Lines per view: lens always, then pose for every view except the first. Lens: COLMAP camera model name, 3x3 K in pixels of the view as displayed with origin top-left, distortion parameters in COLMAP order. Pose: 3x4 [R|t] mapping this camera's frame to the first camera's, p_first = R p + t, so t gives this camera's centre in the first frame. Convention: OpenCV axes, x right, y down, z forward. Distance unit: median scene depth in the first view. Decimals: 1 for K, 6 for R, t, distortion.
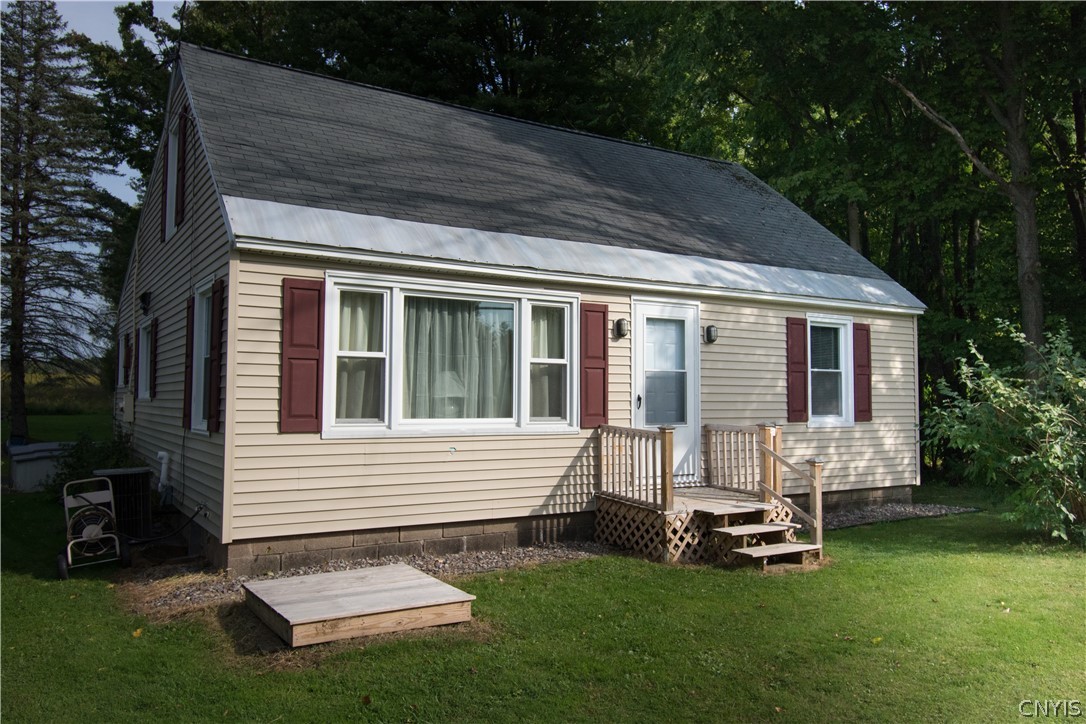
lens RADIAL K [[835.3, 0, 543.0], [0, 835.3, 362.0], [0, 0, 1]] dist [-0.007150, -0.006653]
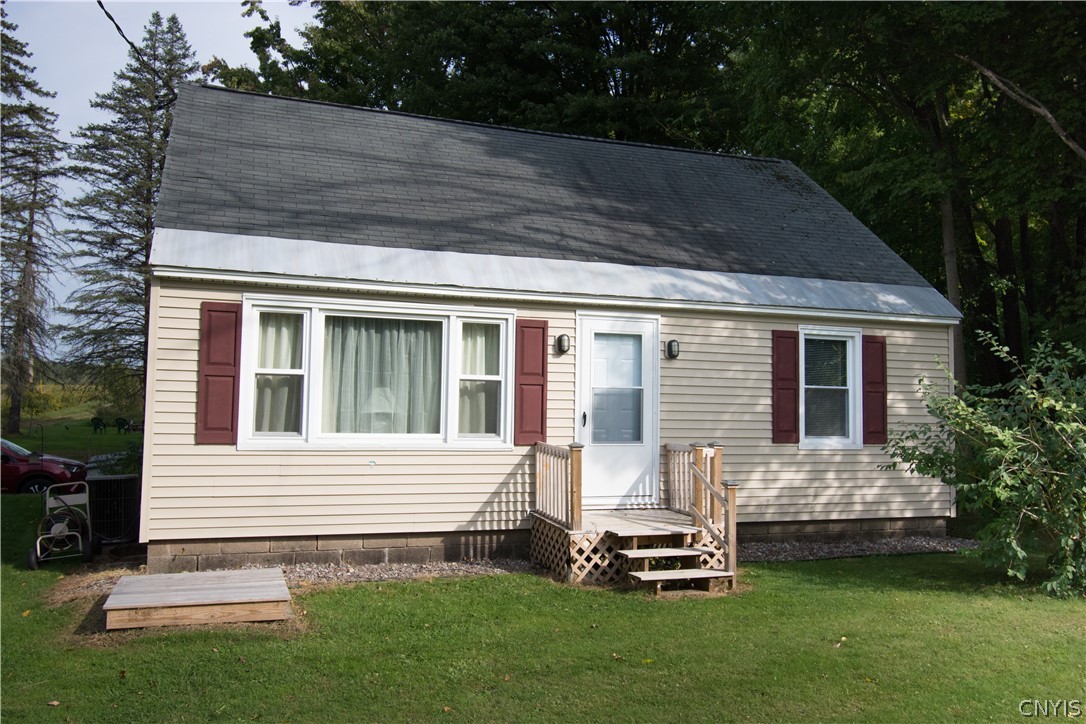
lens RADIAL K [[910.1, 0, 543.0], [0, 910.1, 362.0], [0, 0, 1]] dist [-0.004732, 0.001626]
pose [[0.976836, -0.003059, -0.213967, 0.309855], [-0.000227, 0.999882, -0.015333, -0.003139], [0.213989, 0.015026, 0.976721, -0.052877]]
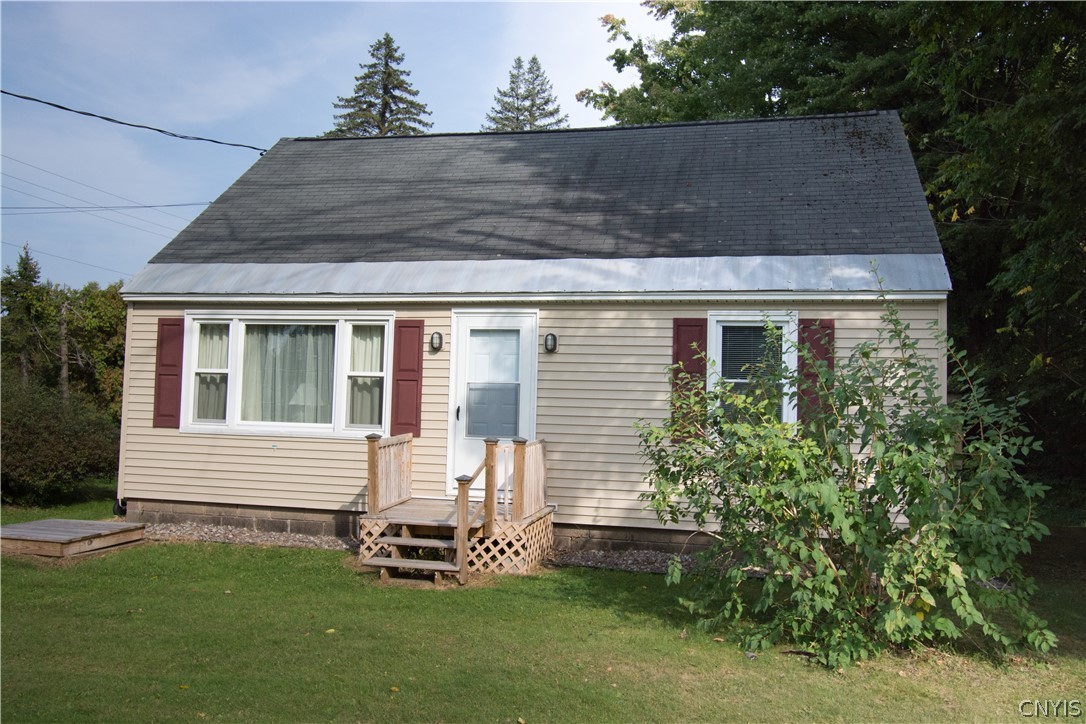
lens RADIAL K [[917.0, 0, 523.1], [0, 917.0, 376.7], [0, 0, 1]] dist [-0.008334, -0.005732]
pose [[0.686621, -0.009553, -0.726952, 1.022982], [0.007786, 0.999953, -0.005786, 0.010859], [0.726973, -0.001688, 0.686663, 0.309632]]
